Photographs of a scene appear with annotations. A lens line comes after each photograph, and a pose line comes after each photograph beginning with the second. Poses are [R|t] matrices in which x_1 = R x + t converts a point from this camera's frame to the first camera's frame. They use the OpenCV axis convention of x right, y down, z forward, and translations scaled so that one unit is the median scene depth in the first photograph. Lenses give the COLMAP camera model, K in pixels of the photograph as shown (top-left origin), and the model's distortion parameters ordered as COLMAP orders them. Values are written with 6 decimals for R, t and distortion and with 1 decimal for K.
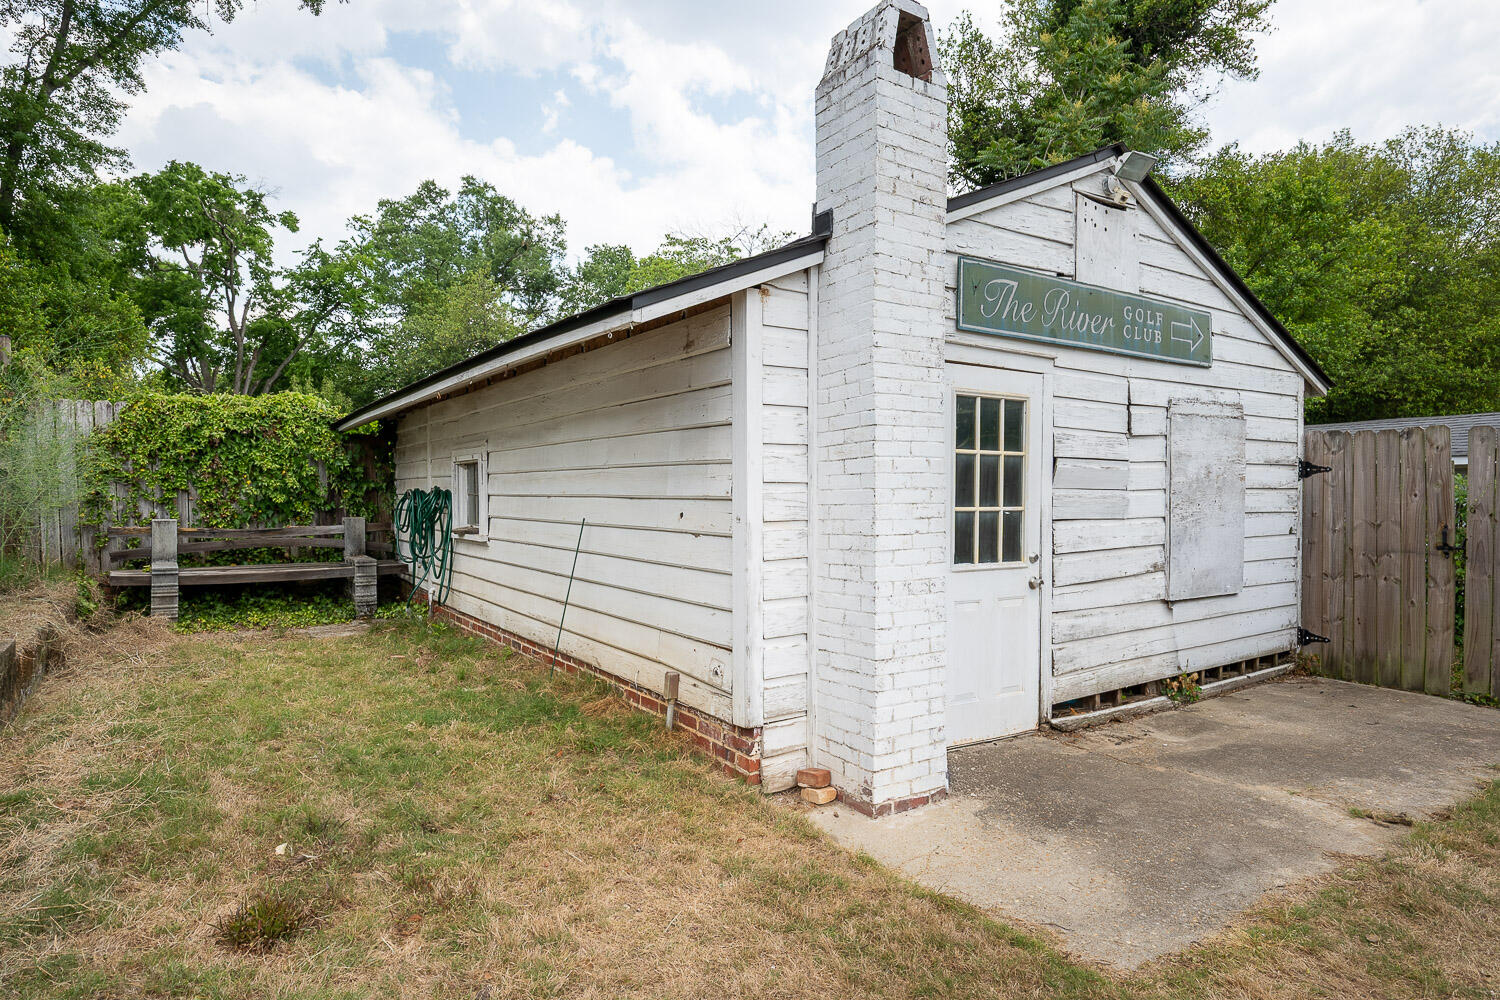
lens RADIAL K [[845.1, 0, 750.0], [0, 845.1, 500.0], [0, 0, 1]] dist [-0.000686, -0.000174]
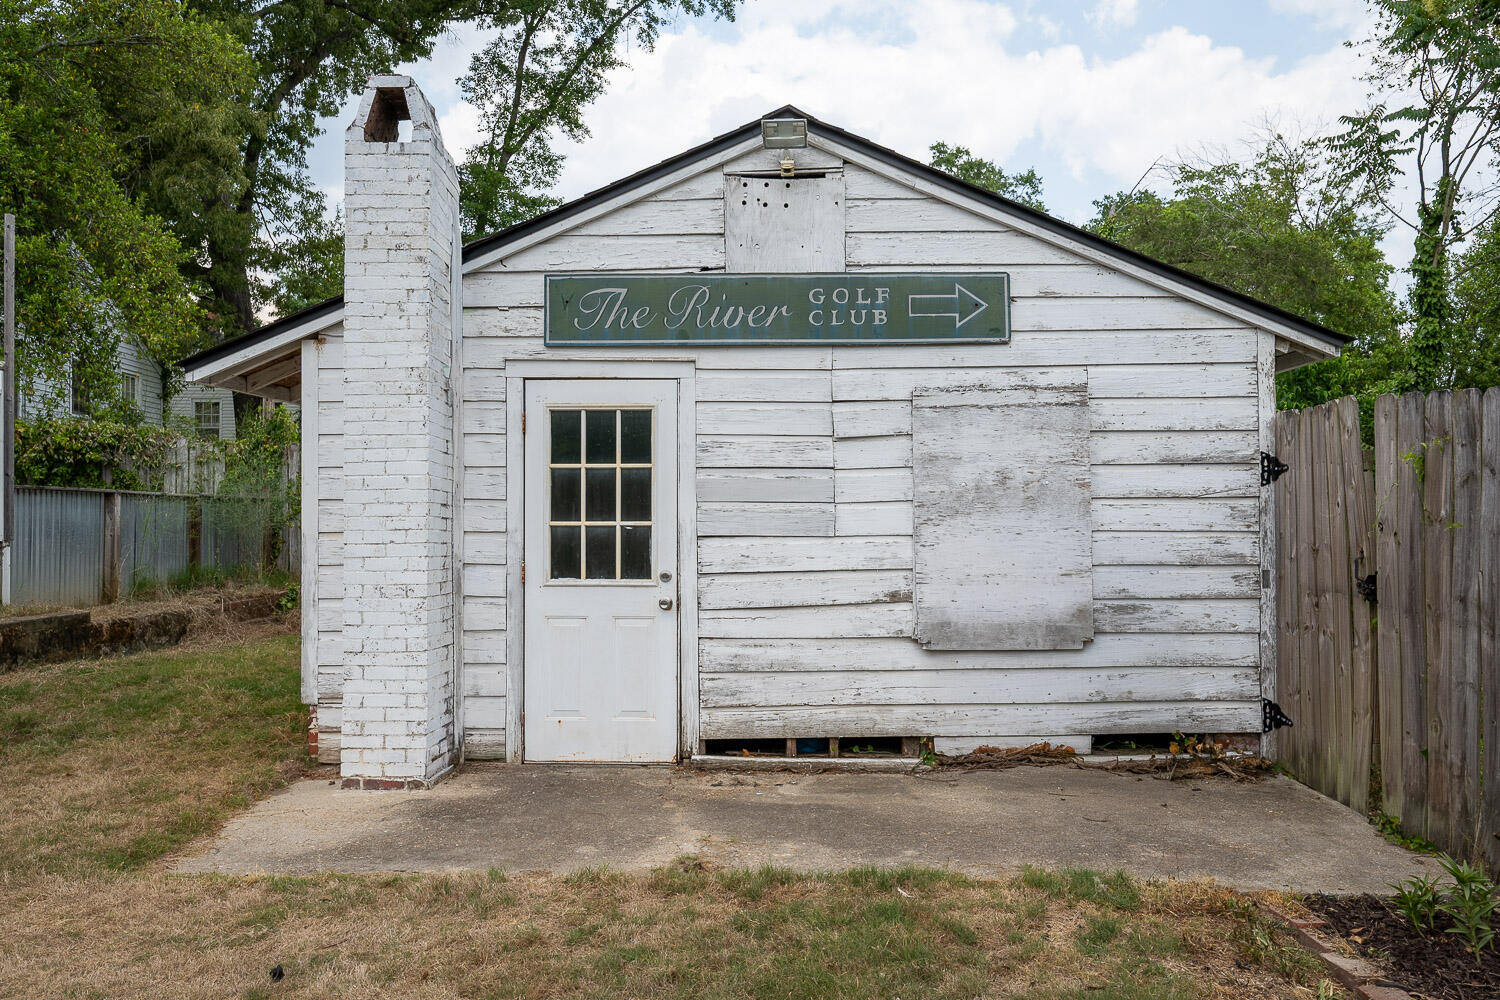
lens RADIAL K [[1078.2, 0, 750.0], [0, 1078.2, 500.0], [0, 0, 1]] dist [-0.000980, -0.000997]
pose [[0.824838, -0.014481, -0.565184, 1.050430], [0.000369, 0.999685, -0.025076, 0.013544], [0.565369, 0.020476, 0.824584, 0.065755]]
